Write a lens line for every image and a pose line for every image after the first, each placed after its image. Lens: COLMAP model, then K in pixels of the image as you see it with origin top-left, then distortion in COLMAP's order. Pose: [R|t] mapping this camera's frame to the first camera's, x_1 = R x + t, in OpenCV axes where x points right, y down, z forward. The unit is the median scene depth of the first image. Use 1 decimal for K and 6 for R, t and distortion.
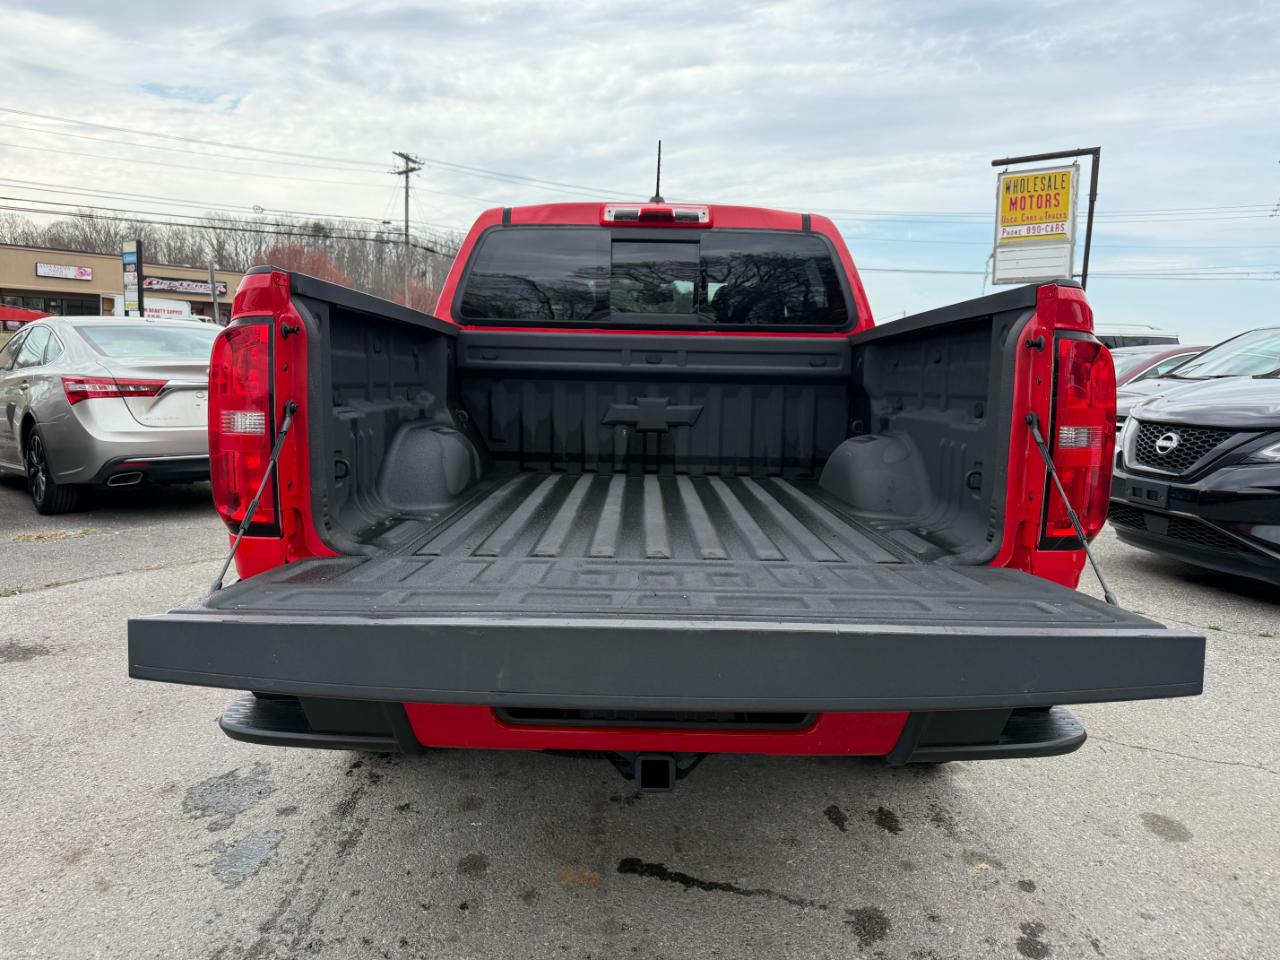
lens RADIAL K [[911.5, 0, 641.9], [0, 911.5, 484.1], [0, 0, 1]] dist [0.043754, -0.051934]
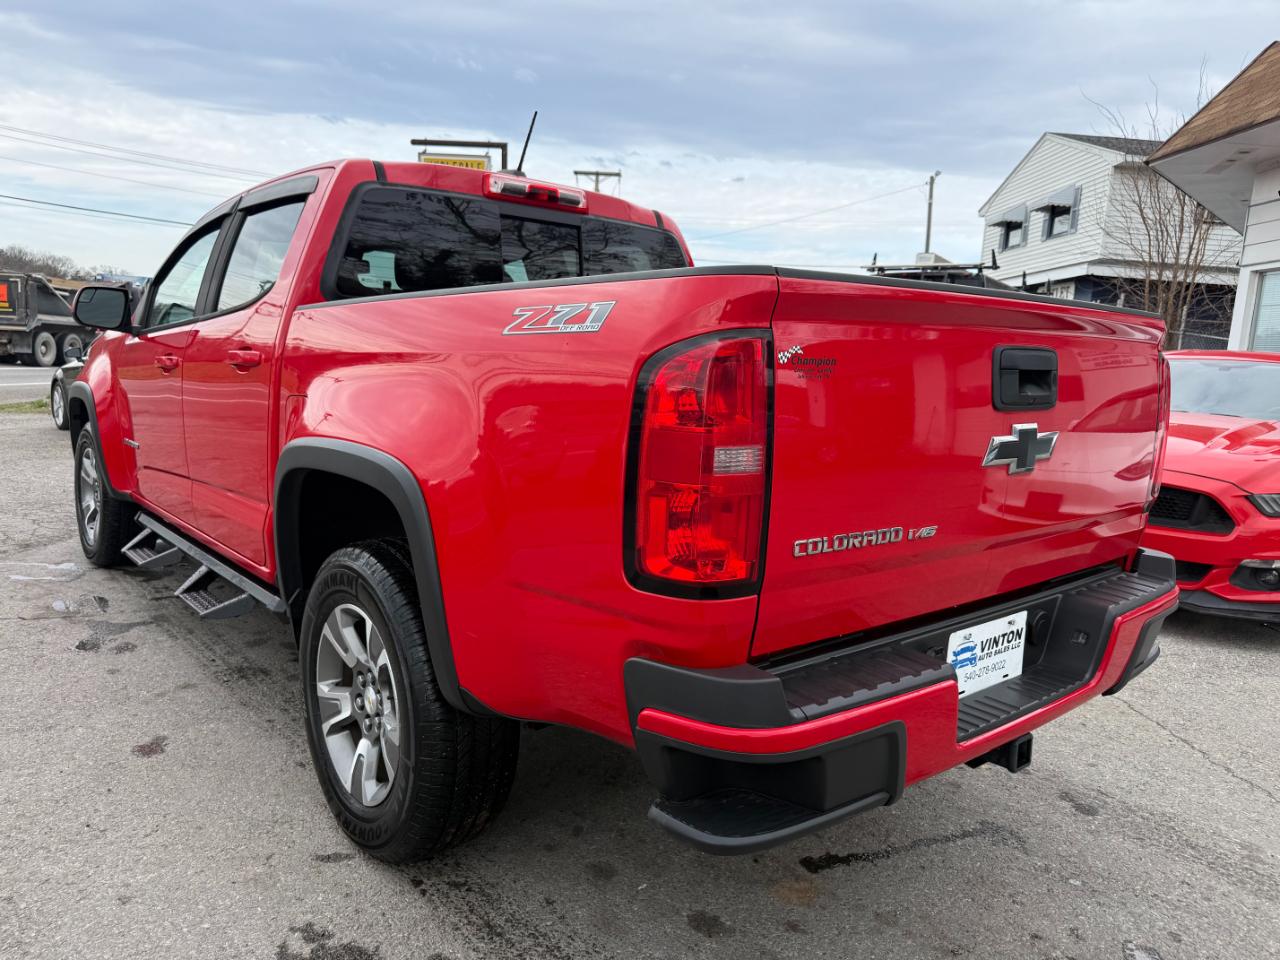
lens RADIAL K [[917.8, 0, 635.6], [0, 917.8, 483.3], [0, 0, 1]] dist [0.007758, -0.009242]
pose [[0.761246, -0.085994, 0.642736, -0.487452], [0.064278, 0.996293, 0.057167, -0.047346], [-0.645270, -0.002204, 0.763952, 0.218460]]
